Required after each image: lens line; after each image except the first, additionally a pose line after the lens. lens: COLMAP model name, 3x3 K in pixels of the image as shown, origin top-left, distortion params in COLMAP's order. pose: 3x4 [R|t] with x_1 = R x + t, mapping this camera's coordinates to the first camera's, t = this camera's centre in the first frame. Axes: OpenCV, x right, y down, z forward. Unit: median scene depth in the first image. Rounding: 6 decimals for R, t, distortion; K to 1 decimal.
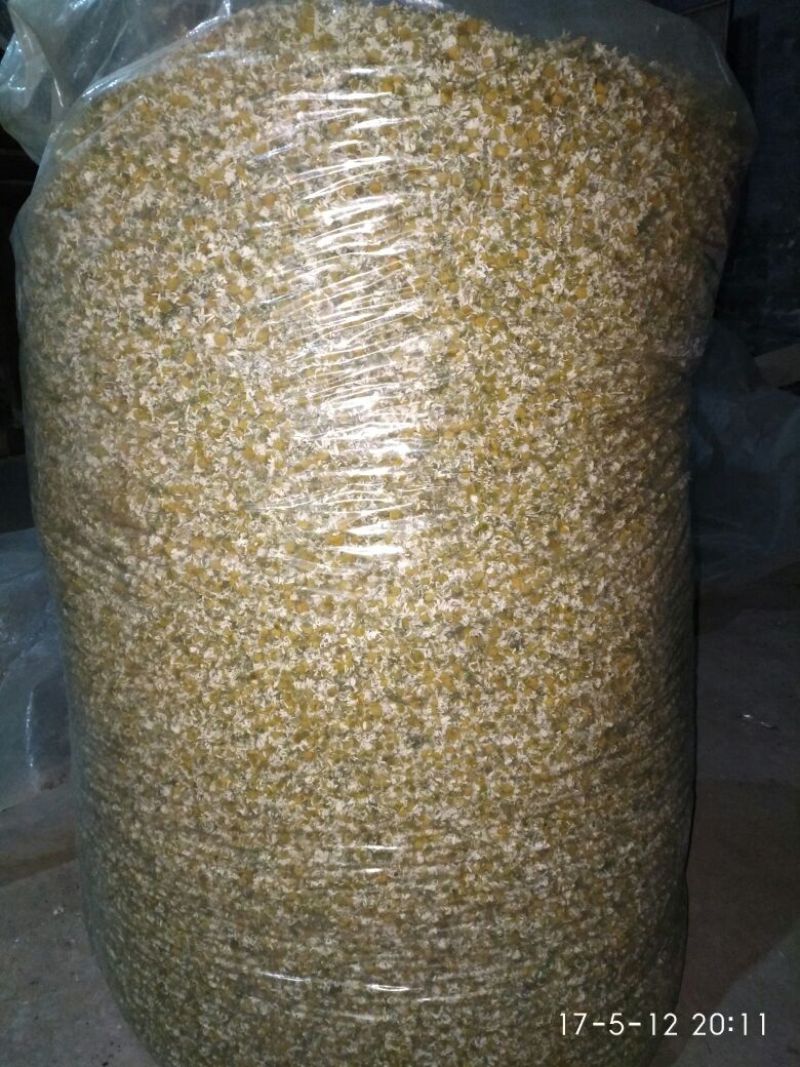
lens RADIAL K [[826.5, 0, 364.8], [0, 826.5, 534.1], [0, 0, 1]] dist [-0.032257, -0.000160]
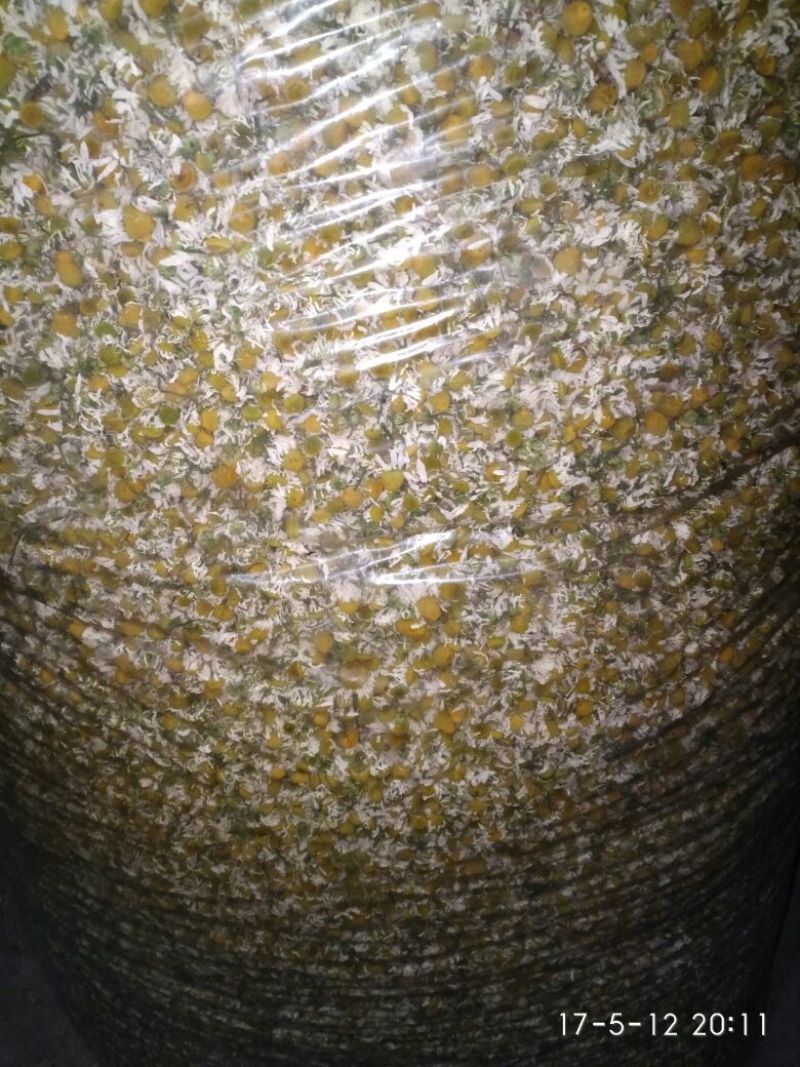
lens RADIAL K [[847.7, 0, 375.4], [0, 847.7, 531.9], [0, 0, 1]] dist [-0.072809, 0.057204]
pose [[0.994368, -0.059143, 0.087947, -0.100575], [0.029726, 0.952142, 0.304206, -0.206600], [-0.101730, -0.299879, 0.948538, 0.533567]]
